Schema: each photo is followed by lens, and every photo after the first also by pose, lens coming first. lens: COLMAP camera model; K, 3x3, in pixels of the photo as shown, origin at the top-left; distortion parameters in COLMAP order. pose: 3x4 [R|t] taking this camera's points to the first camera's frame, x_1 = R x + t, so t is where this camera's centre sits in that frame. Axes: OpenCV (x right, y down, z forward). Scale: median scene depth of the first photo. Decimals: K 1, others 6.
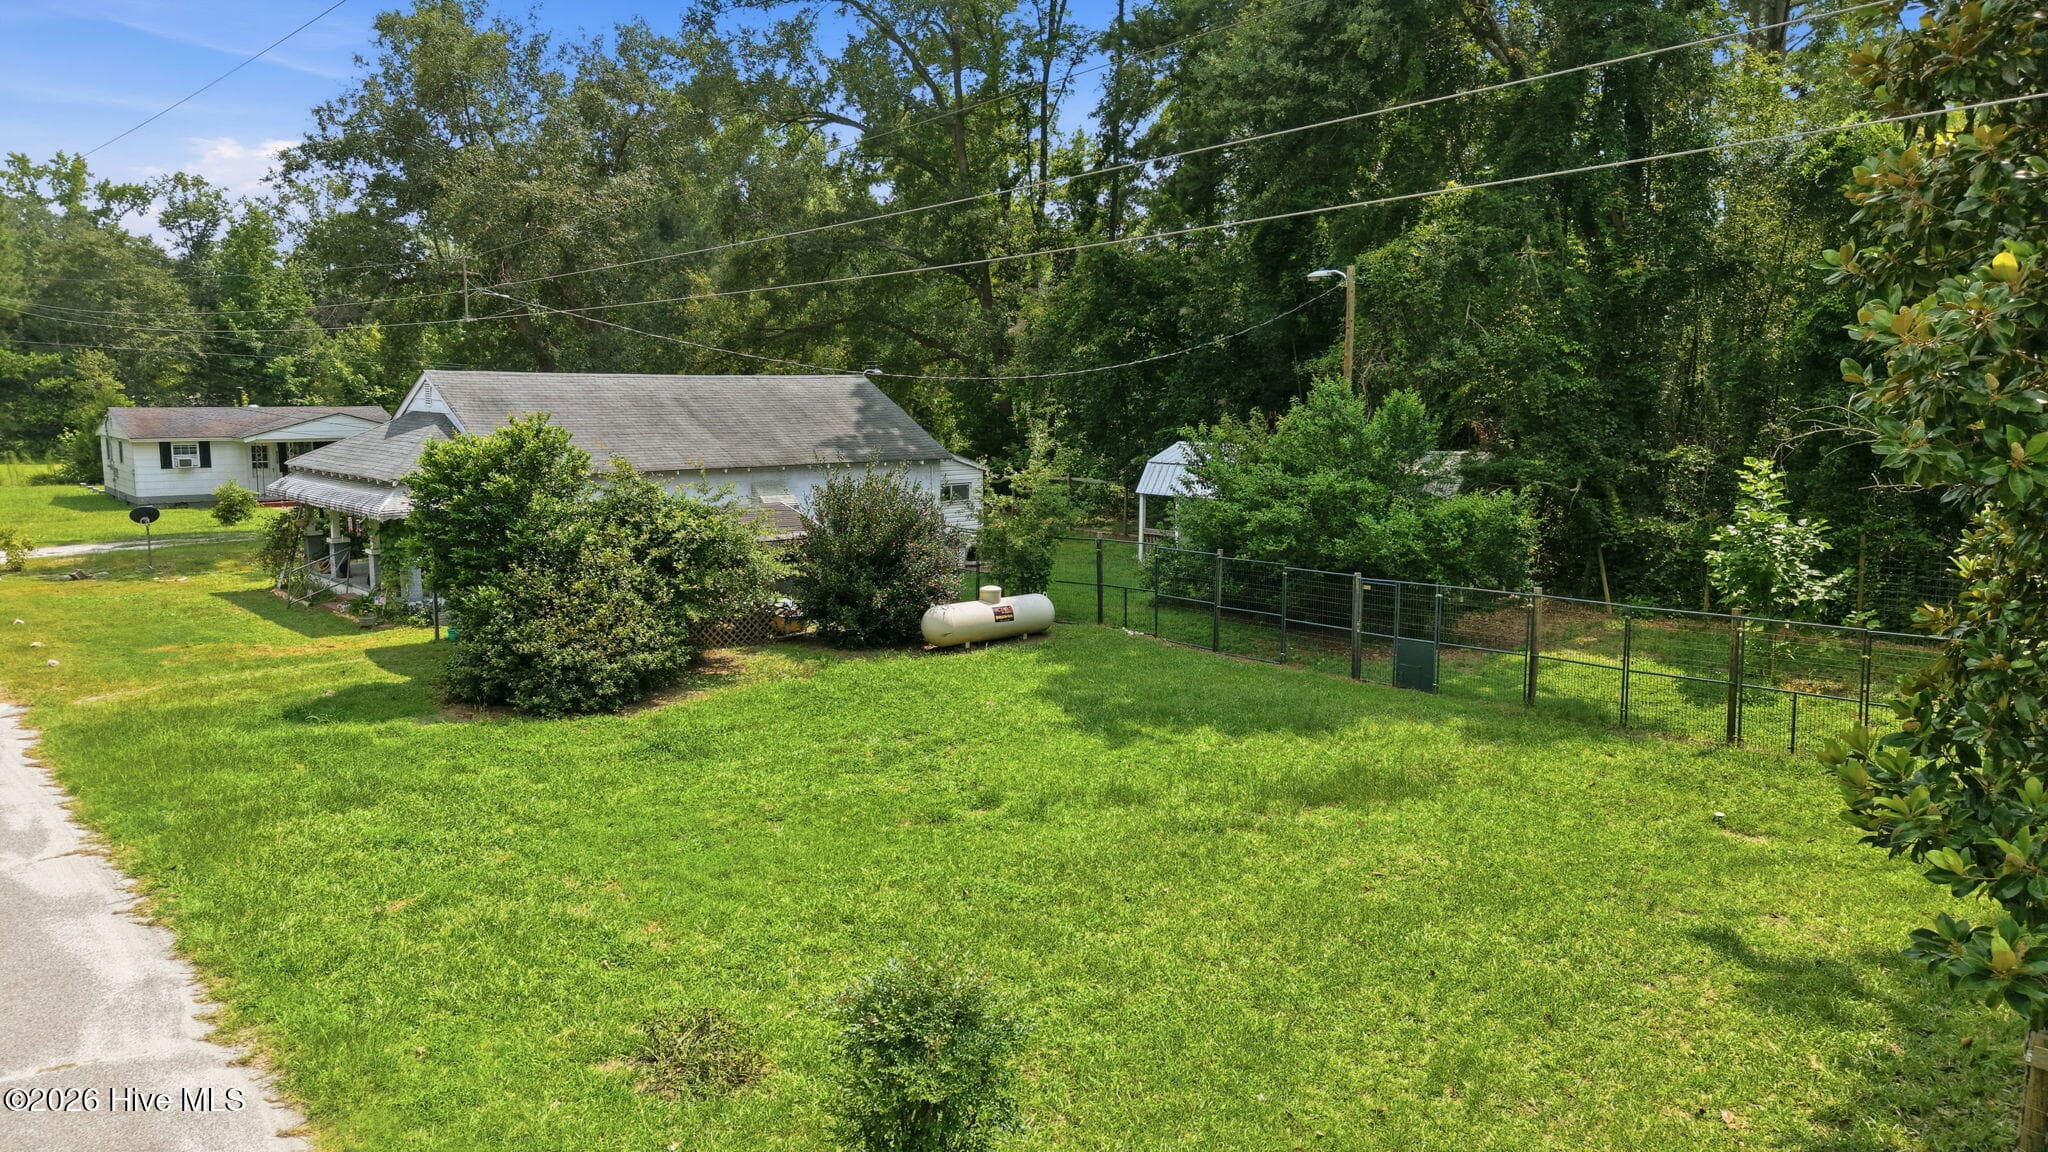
lens RADIAL K [[1360.9, 0, 1026.7], [0, 1360.9, 591.3], [0, 0, 1]] dist [0.009957, -0.025995]
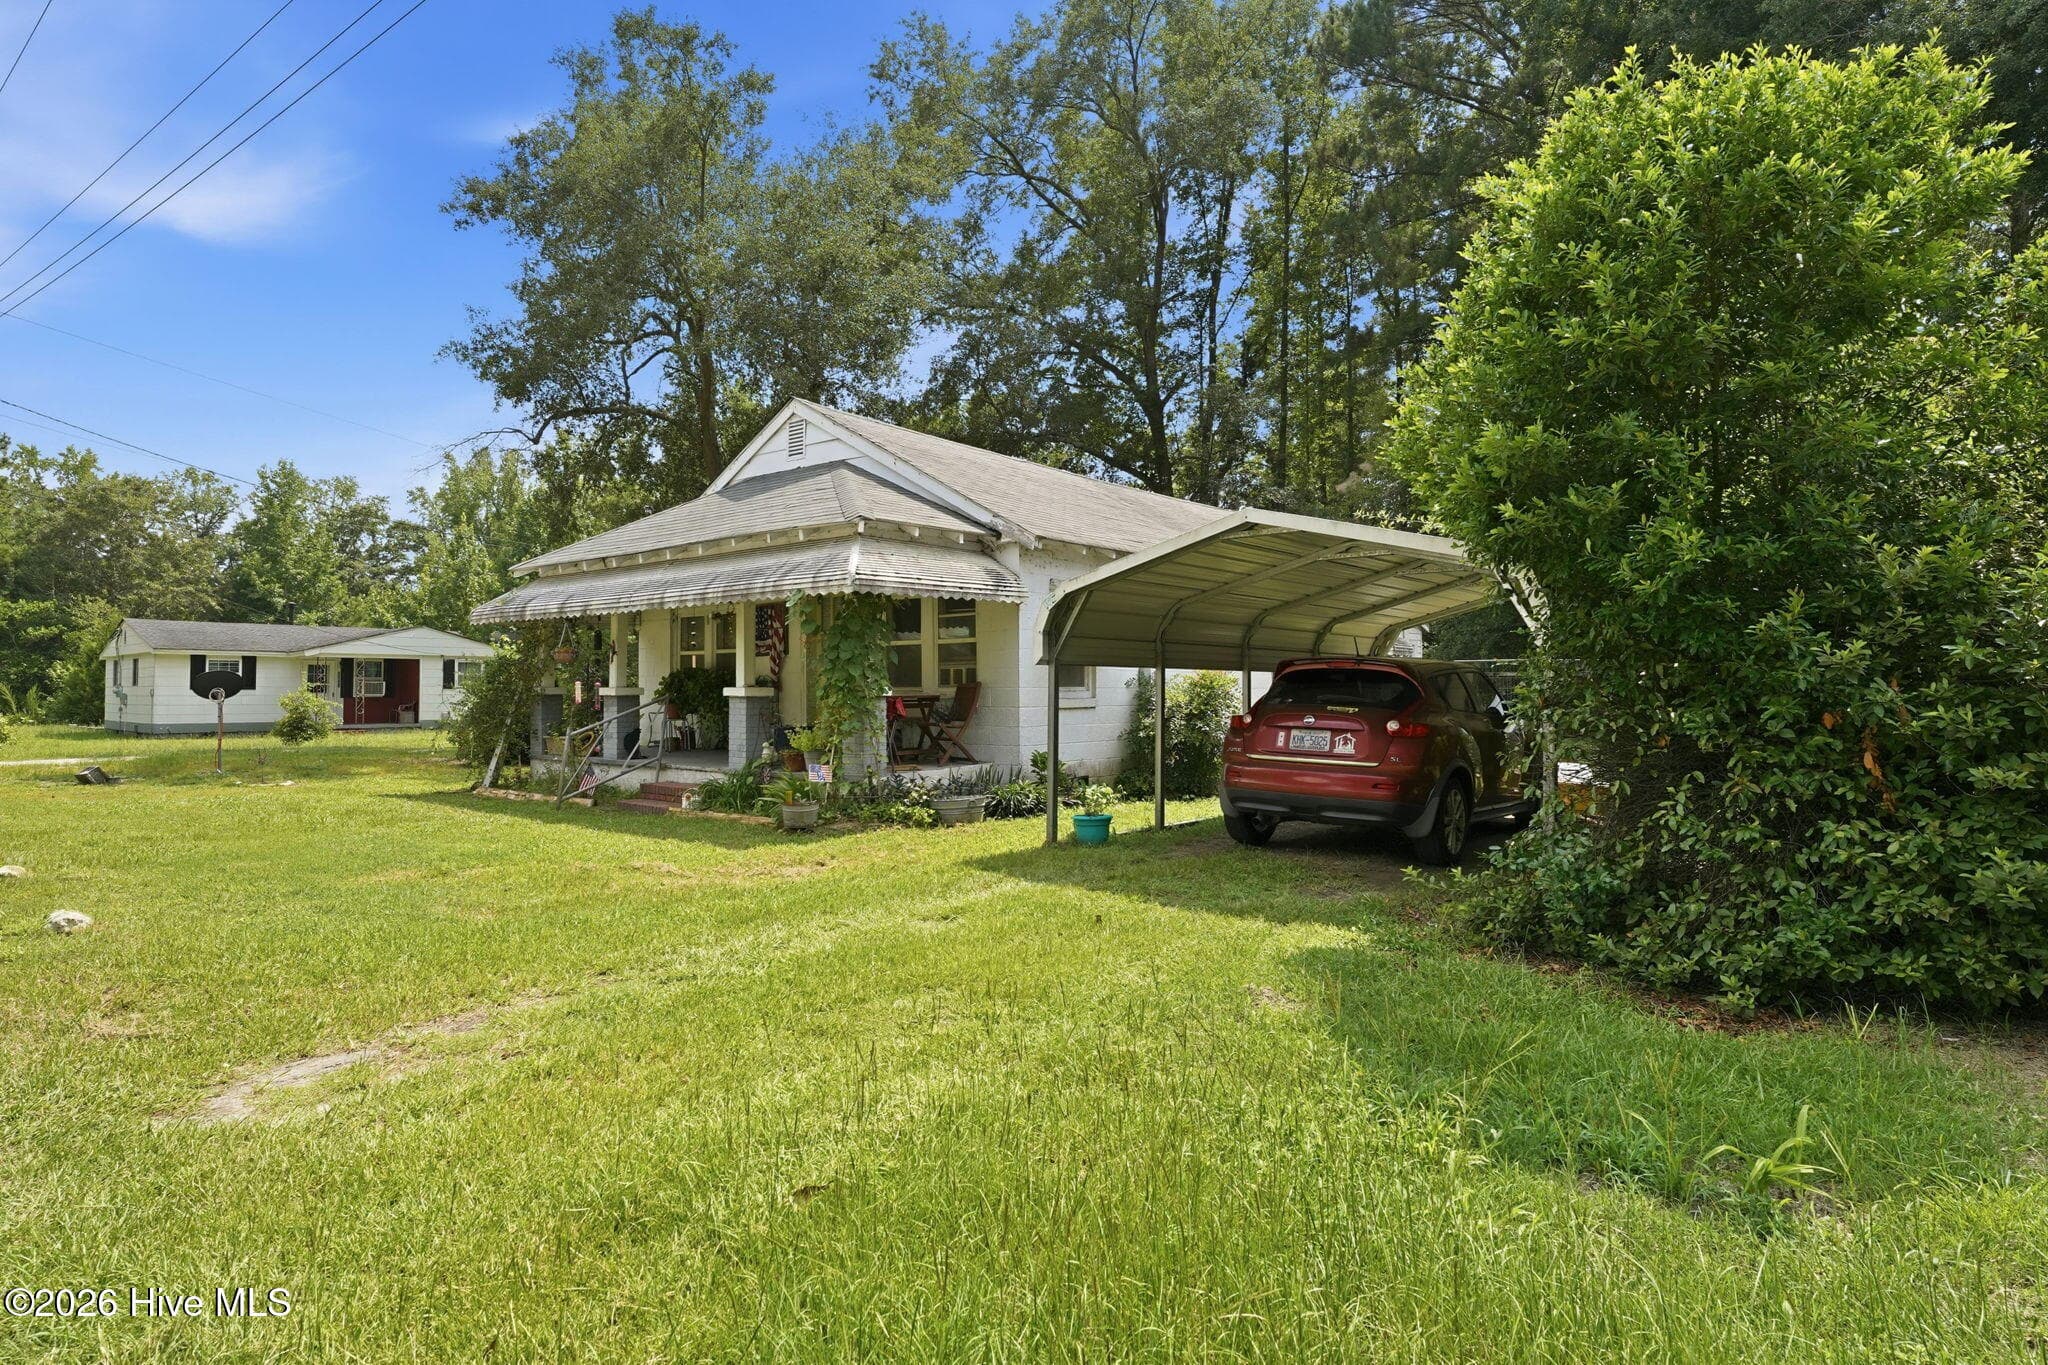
lens RADIAL K [[1136.5, 0, 1024.9], [0, 1136.5, 670.0], [0, 0, 1]] dist [-0.016825, -0.001201]
pose [[0.993936, -0.002388, 0.109933, -0.143761], [0.021427, 0.984804, -0.172340, 0.012813], [-0.107851, 0.173651, 0.978884, 0.195824]]
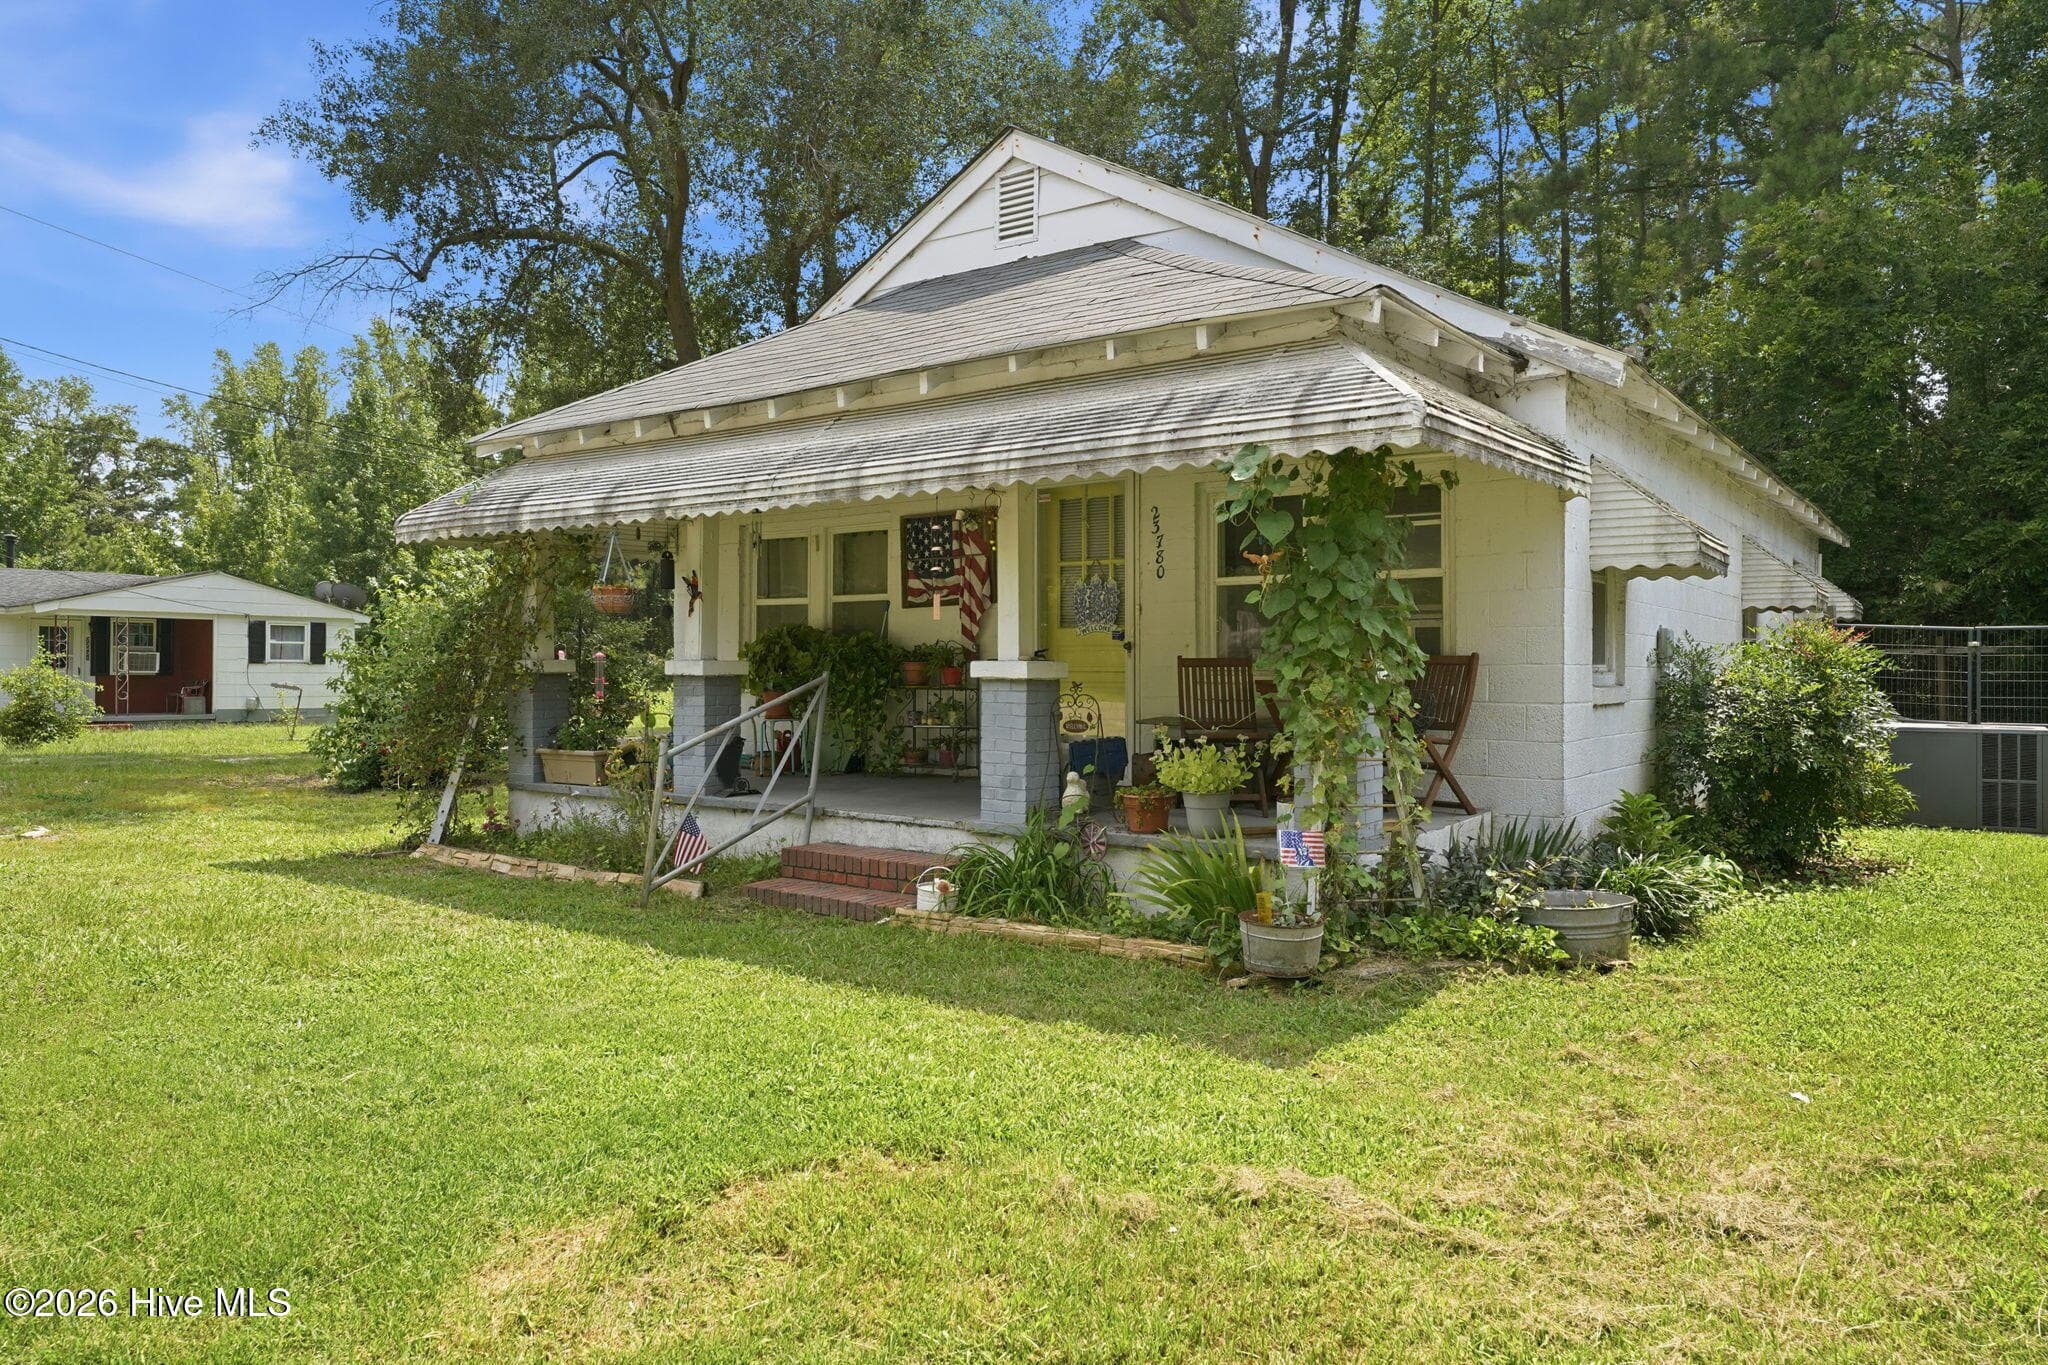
lens RADIAL K [[1407.5, 0, 1025.0], [0, 1407.5, 681.9], [0, 0, 1]] dist [0.018435, 0.000240]
pose [[0.987226, 0.001483, 0.159322, -0.177236], [0.022203, 0.988919, -0.146785, 0.003811], [-0.157774, 0.148447, 0.976253, 0.254263]]
